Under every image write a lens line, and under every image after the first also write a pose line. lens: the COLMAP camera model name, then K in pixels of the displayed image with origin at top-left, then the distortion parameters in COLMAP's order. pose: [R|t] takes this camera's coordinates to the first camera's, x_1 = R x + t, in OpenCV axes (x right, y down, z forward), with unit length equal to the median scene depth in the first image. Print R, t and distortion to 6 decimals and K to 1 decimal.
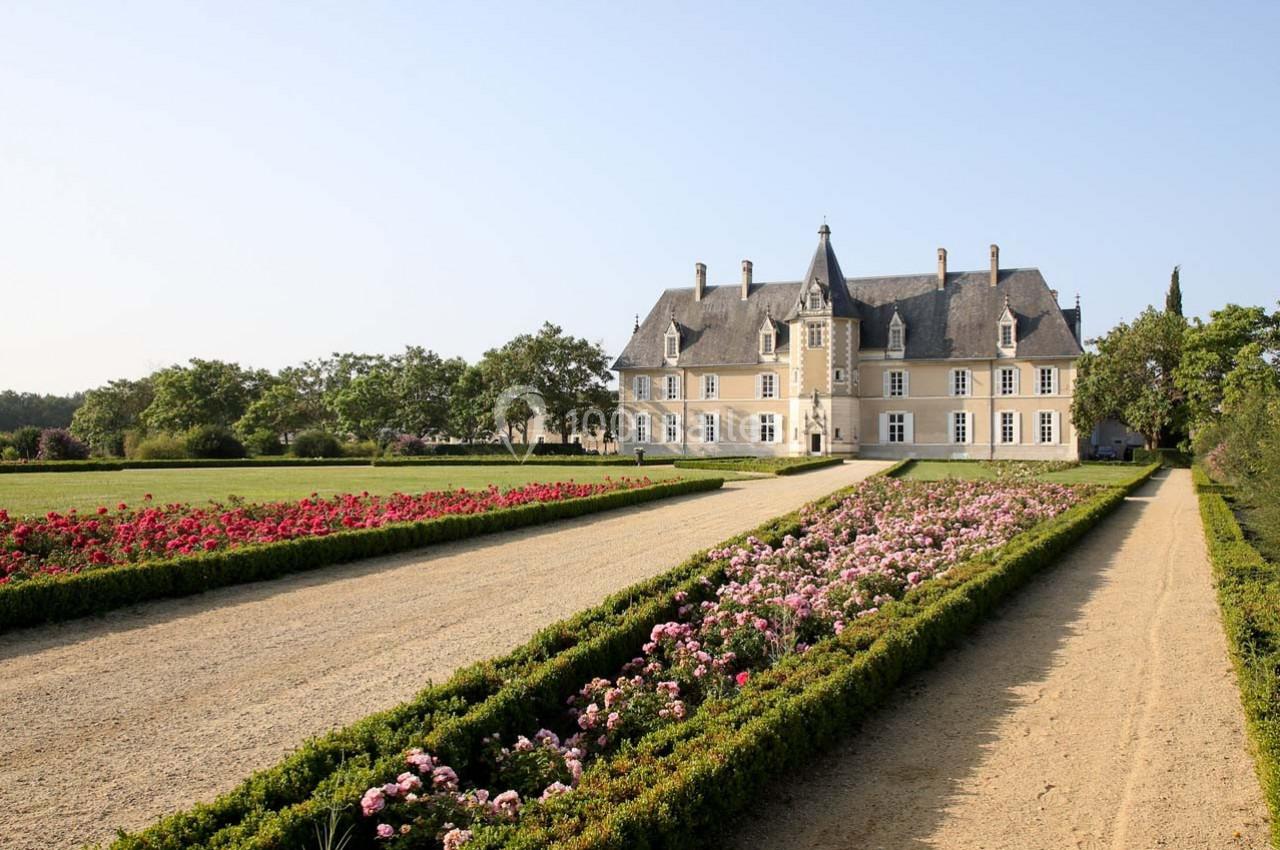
lens RADIAL K [[1063.5, 0, 592.6], [0, 1063.5, 422.9], [0, 0, 1]] dist [-0.007469, 0.008391]
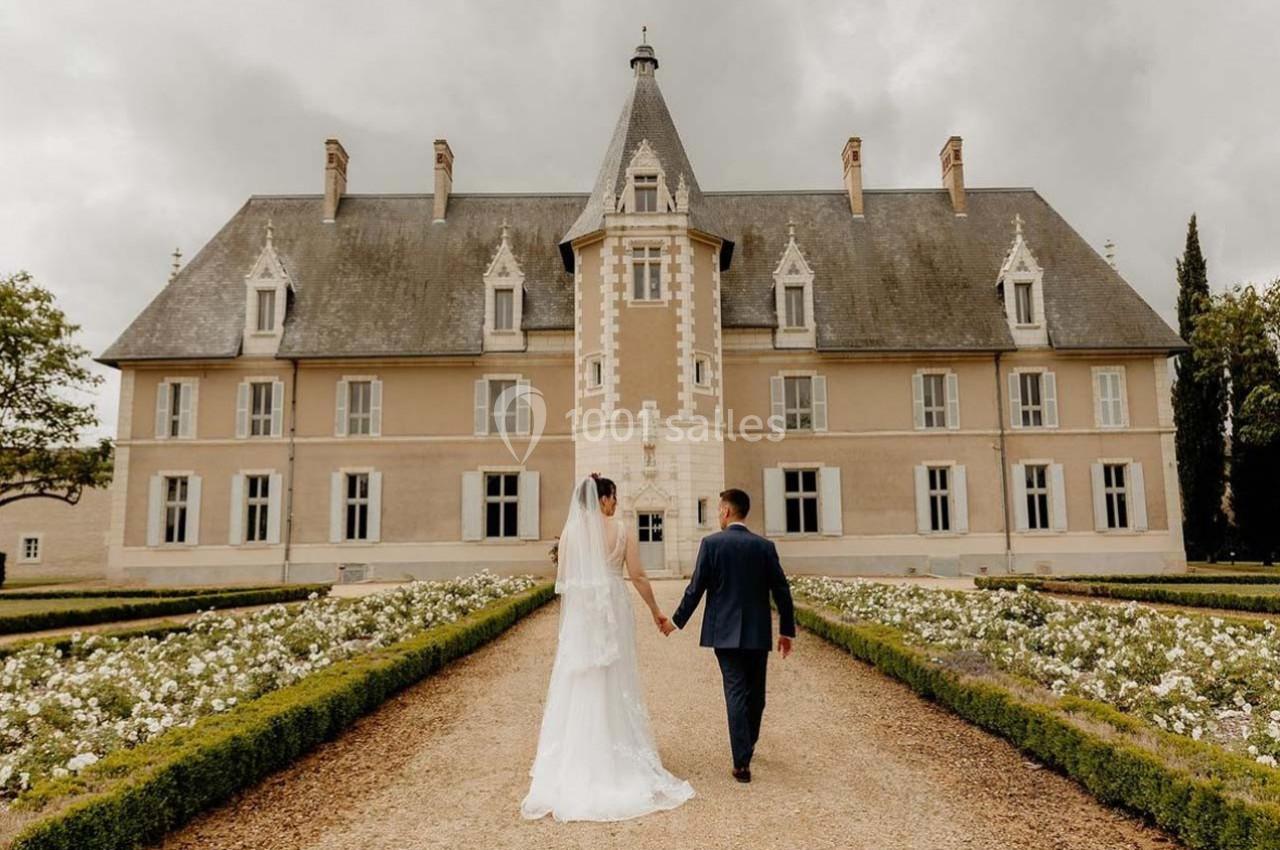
lens RADIAL K [[951.0, 0, 640.0], [0, 951.0, 425.0], [0, 0, 1]] dist [-0.000319, 0.000394]
pose [[0.885864, 0.038092, 0.462379, 0.038810], [0.008528, 0.995118, -0.098319, 0.012088], [-0.463867, 0.091040, 0.881215, 0.679582]]
